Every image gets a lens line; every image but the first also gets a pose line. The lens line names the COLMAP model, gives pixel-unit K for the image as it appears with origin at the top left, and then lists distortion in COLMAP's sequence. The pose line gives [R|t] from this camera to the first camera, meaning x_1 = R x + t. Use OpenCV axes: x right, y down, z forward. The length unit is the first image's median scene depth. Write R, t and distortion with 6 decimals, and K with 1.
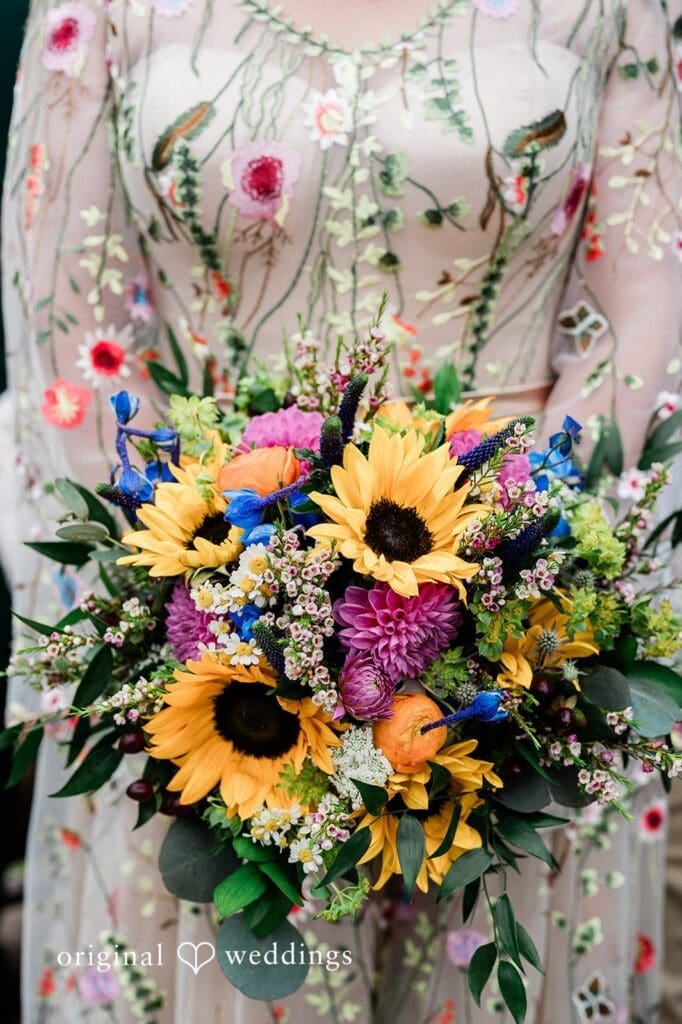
lens RADIAL K [[1449.4, 0, 341.0], [0, 1449.4, 512.0], [0, 0, 1]] dist [-0.011175, 0.014391]
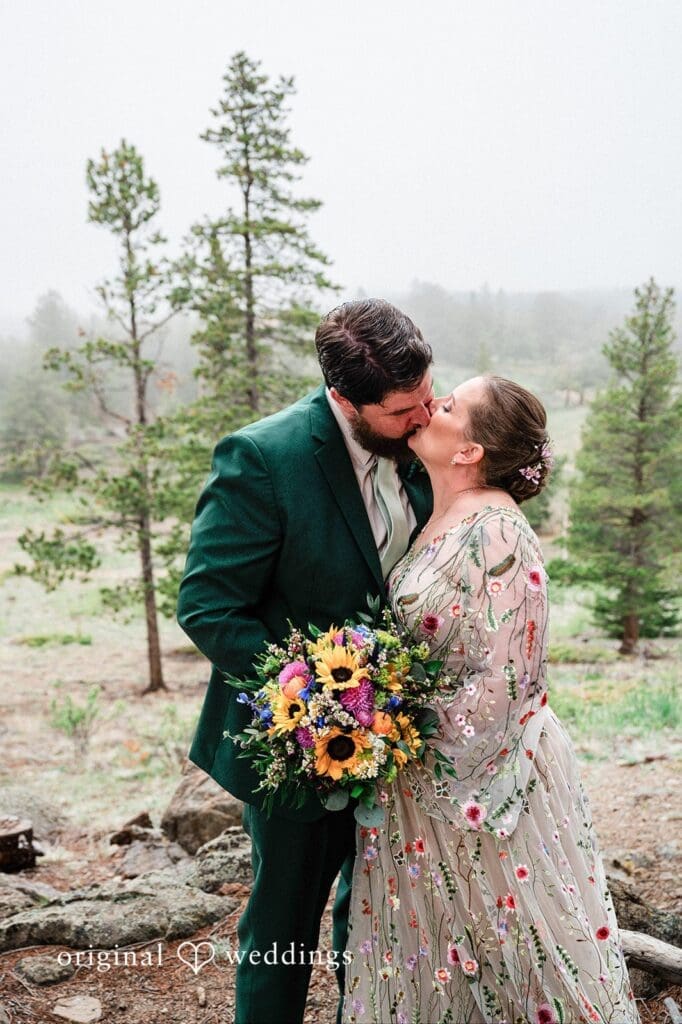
lens RADIAL K [[1449.4, 0, 341.0], [0, 1449.4, 512.0], [0, 0, 1]] dist [-0.011175, 0.014391]
pose [[0.785826, -0.589613, 0.186637, -0.362164], [0.606662, 0.793546, -0.047395, -0.124529], [-0.120160, 0.150470, 0.981285, -2.316254]]
